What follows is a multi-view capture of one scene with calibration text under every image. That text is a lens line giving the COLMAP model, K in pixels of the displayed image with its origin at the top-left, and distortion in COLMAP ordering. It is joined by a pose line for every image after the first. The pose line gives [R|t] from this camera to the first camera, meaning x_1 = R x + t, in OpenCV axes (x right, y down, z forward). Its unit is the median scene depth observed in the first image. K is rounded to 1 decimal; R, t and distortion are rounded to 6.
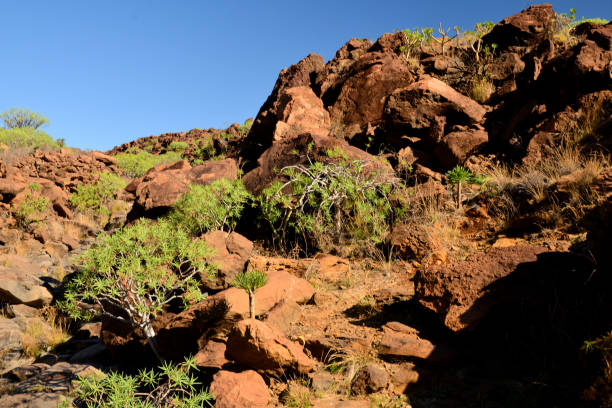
lens RADIAL K [[622.9, 0, 306.0], [0, 622.9, 204.0], [0, 0, 1]] dist [-0.093633, 0.012787]
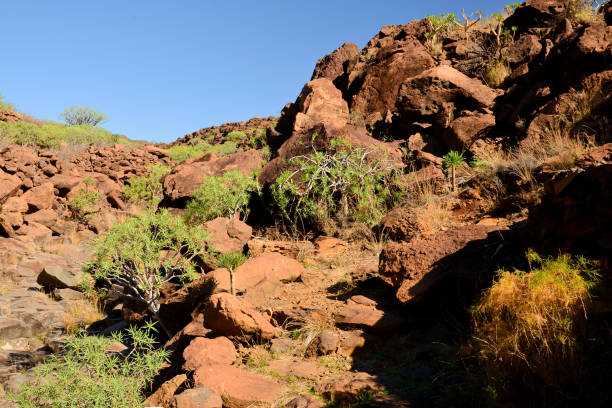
lens RADIAL K [[622.9, 0, 306.0], [0, 622.9, 204.0], [0, 0, 1]] dist [-0.093633, 0.012787]
pose [[0.994161, -0.026064, -0.104712, 0.086853], [0.028504, 0.999354, 0.021879, -0.000938], [0.104074, -0.024736, 0.994262, -0.061639]]
